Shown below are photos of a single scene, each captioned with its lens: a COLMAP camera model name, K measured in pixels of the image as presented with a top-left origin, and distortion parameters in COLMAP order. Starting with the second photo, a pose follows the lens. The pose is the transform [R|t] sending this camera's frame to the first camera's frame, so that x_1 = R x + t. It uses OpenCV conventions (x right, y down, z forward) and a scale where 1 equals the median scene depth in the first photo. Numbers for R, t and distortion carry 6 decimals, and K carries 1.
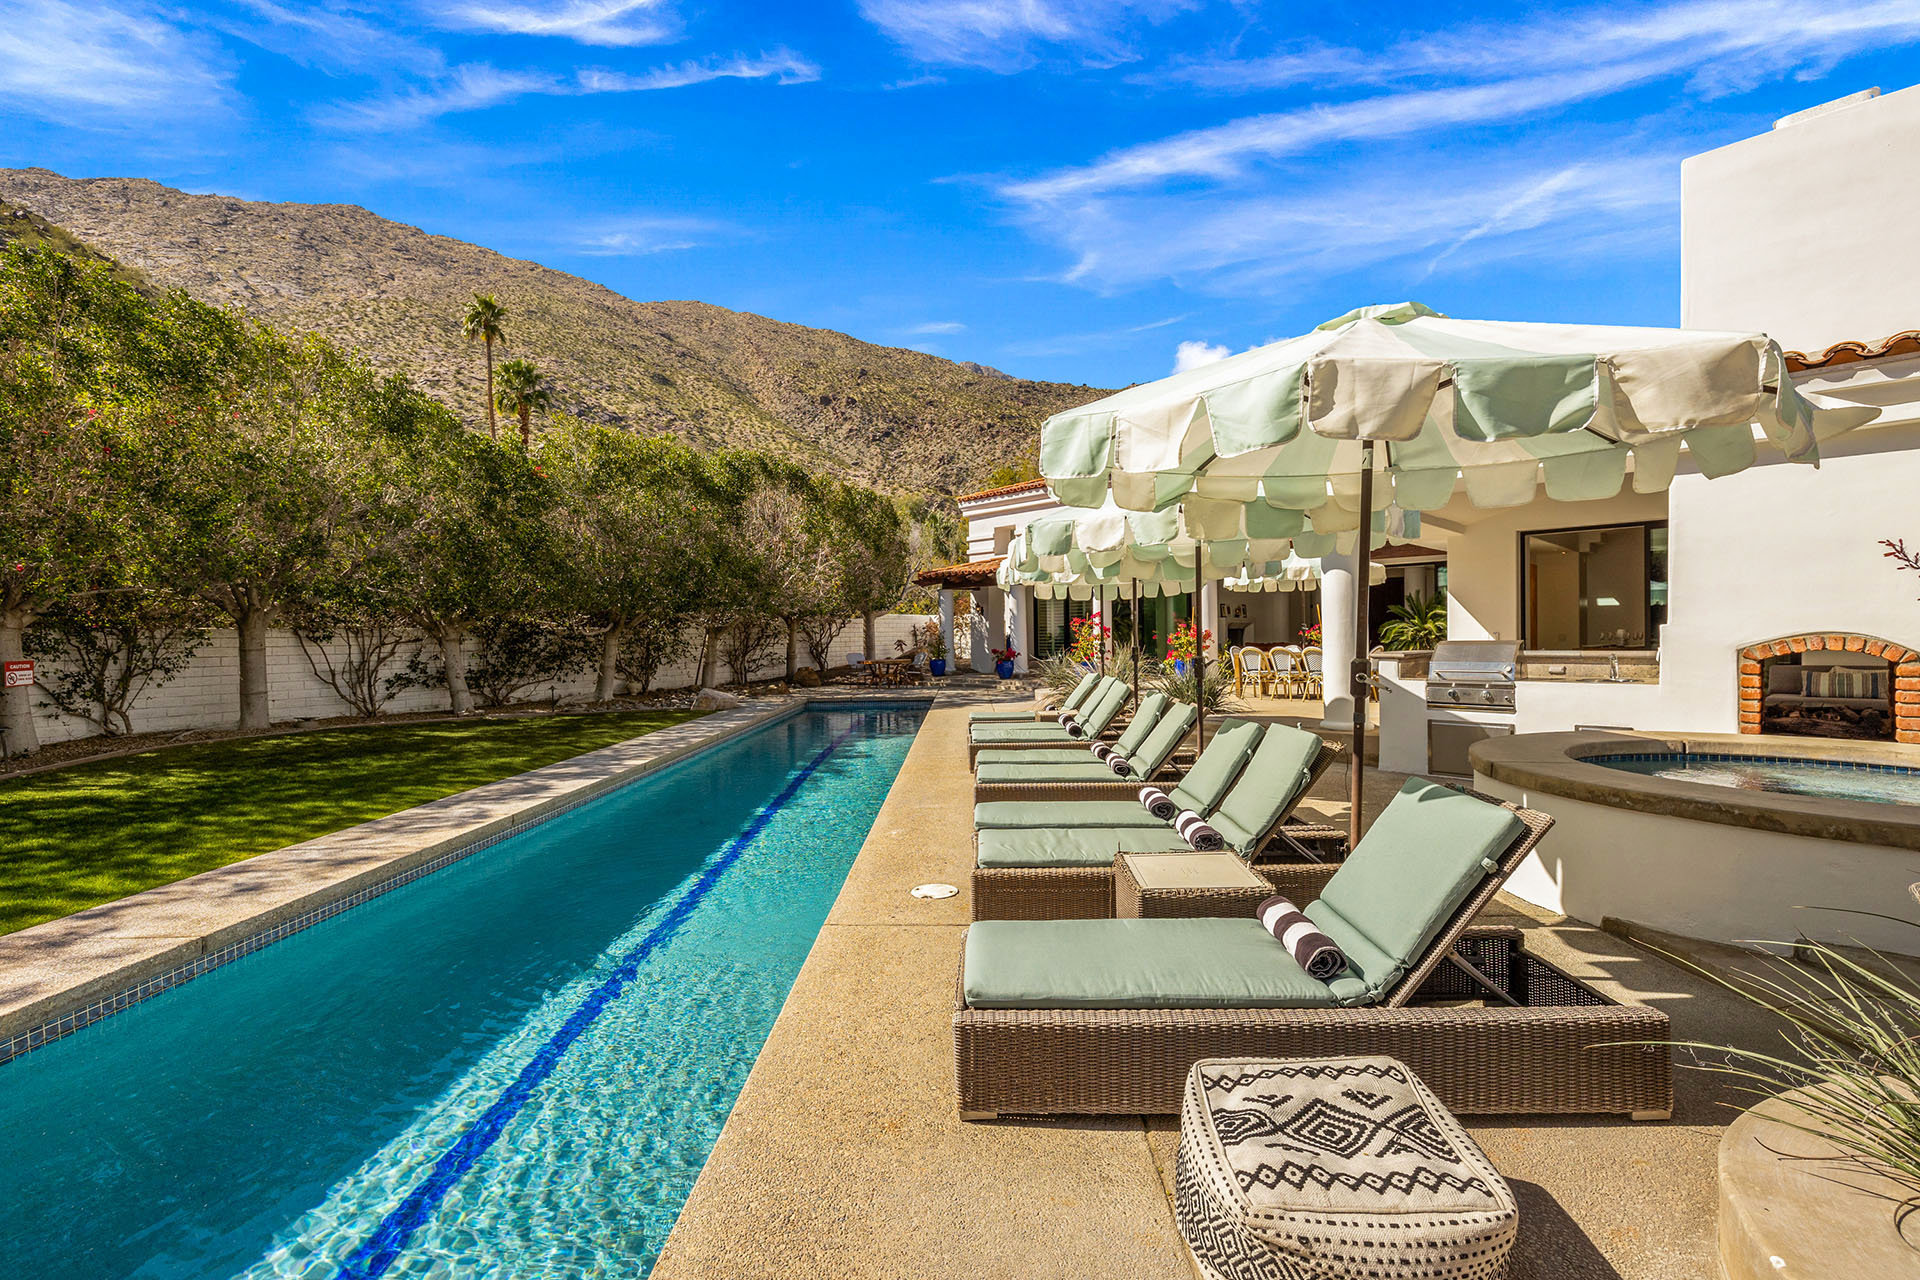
lens RADIAL K [[821.8, 0, 978.6], [0, 821.8, 632.5], [0, 0, 1]] dist [0.001843, -0.001048]
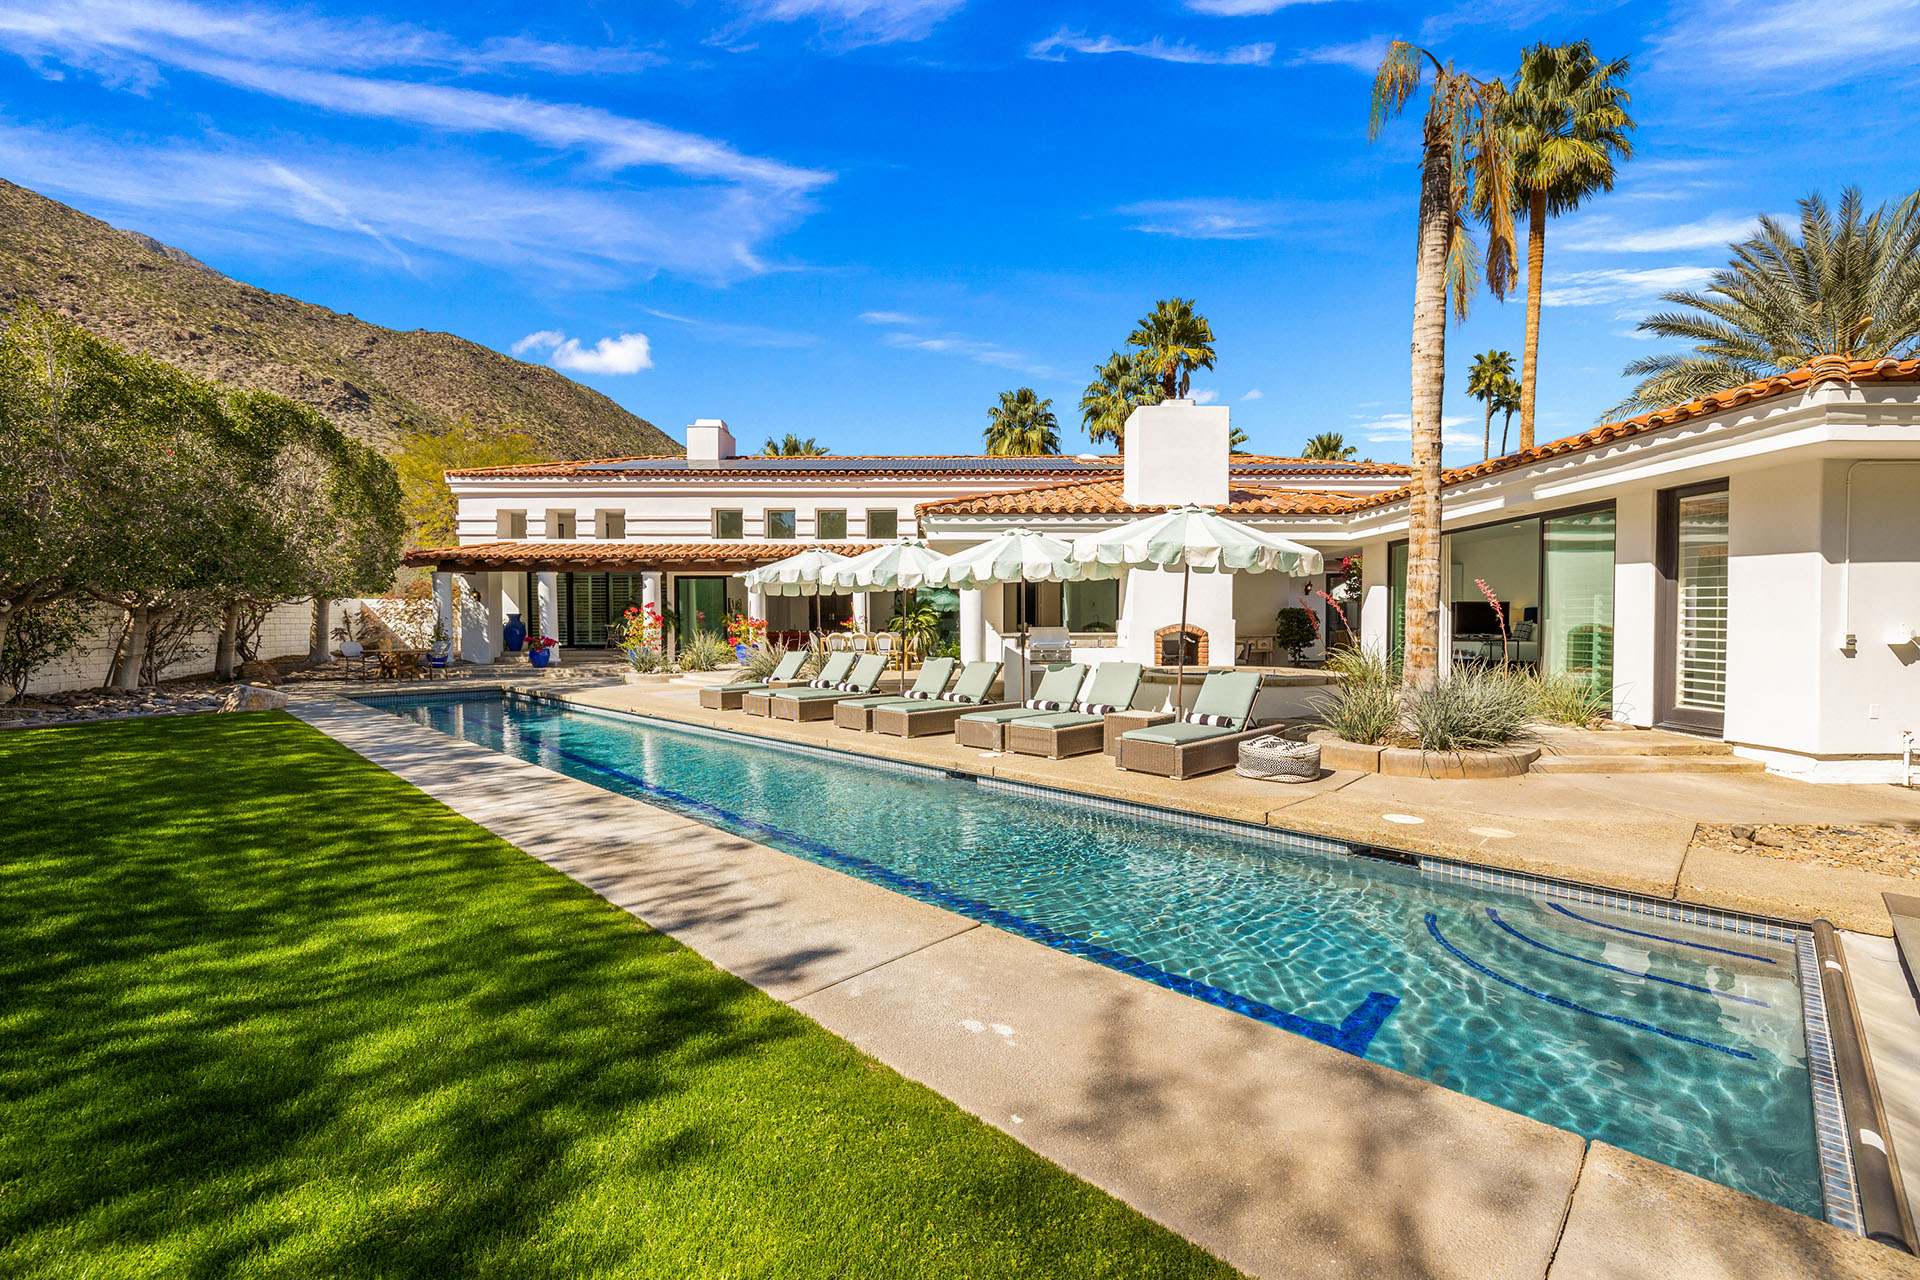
lens RADIAL K [[790.1, 0, 1000.7], [0, 790.1, 630.2], [0, 0, 1]] dist [0.002293, -0.000176]
pose [[0.692117, 0.004014, 0.721774, -0.359574], [-0.008798, 0.999957, 0.002875, 0.005700], [-0.721731, -0.008340, 0.692123, -0.074573]]
